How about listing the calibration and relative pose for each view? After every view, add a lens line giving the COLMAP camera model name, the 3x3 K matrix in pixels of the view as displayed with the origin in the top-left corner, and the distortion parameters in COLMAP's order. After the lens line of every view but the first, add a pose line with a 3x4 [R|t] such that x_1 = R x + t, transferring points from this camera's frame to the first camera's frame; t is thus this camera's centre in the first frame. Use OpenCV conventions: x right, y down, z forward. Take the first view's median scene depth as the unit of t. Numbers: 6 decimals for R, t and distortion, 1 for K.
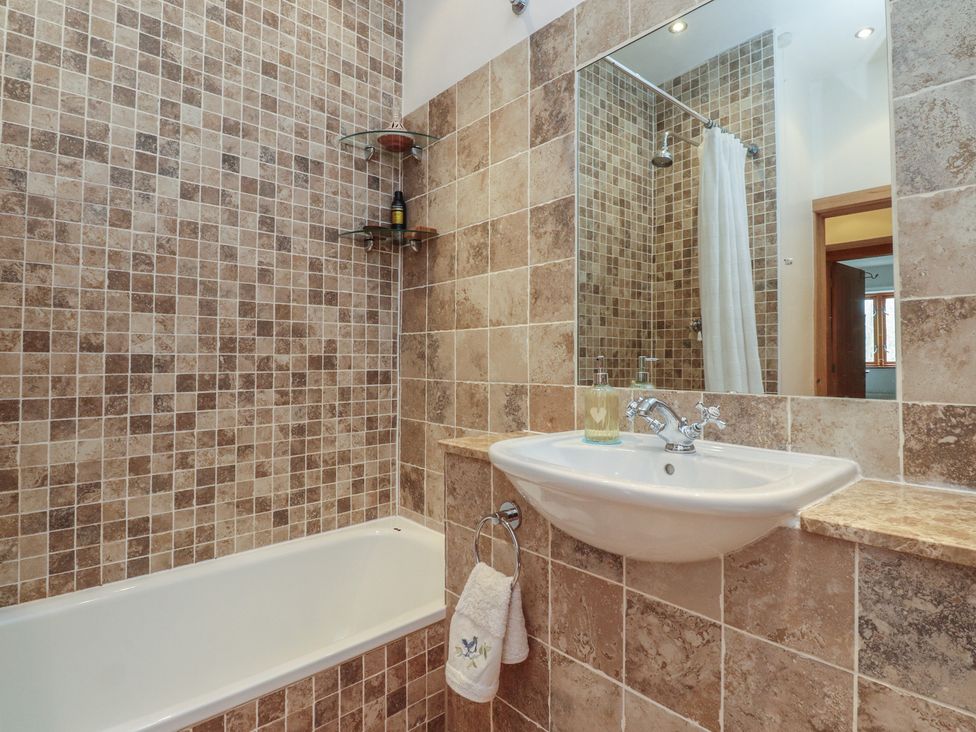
lens RADIAL K [[508.4, 0, 482.4], [0, 508.4, 346.8], [0, 0, 1]] dist [0.002088, -0.013577]
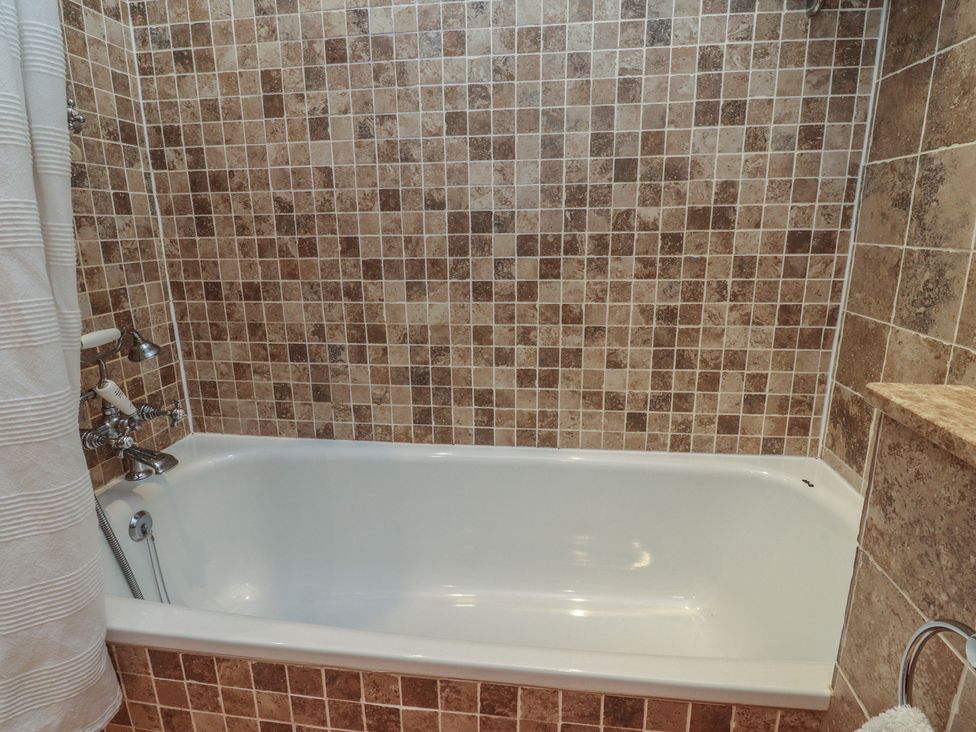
lens RADIAL K [[508.4, 0, 482.4], [0, 508.4, 346.8], [0, 0, 1]] dist [0.002088, -0.013577]
pose [[0.648385, 0.164360, -0.743359, 0.016948], [0.034365, 0.969104, 0.244248, 0.025877], [0.760537, -0.183912, 0.622704, 0.388869]]
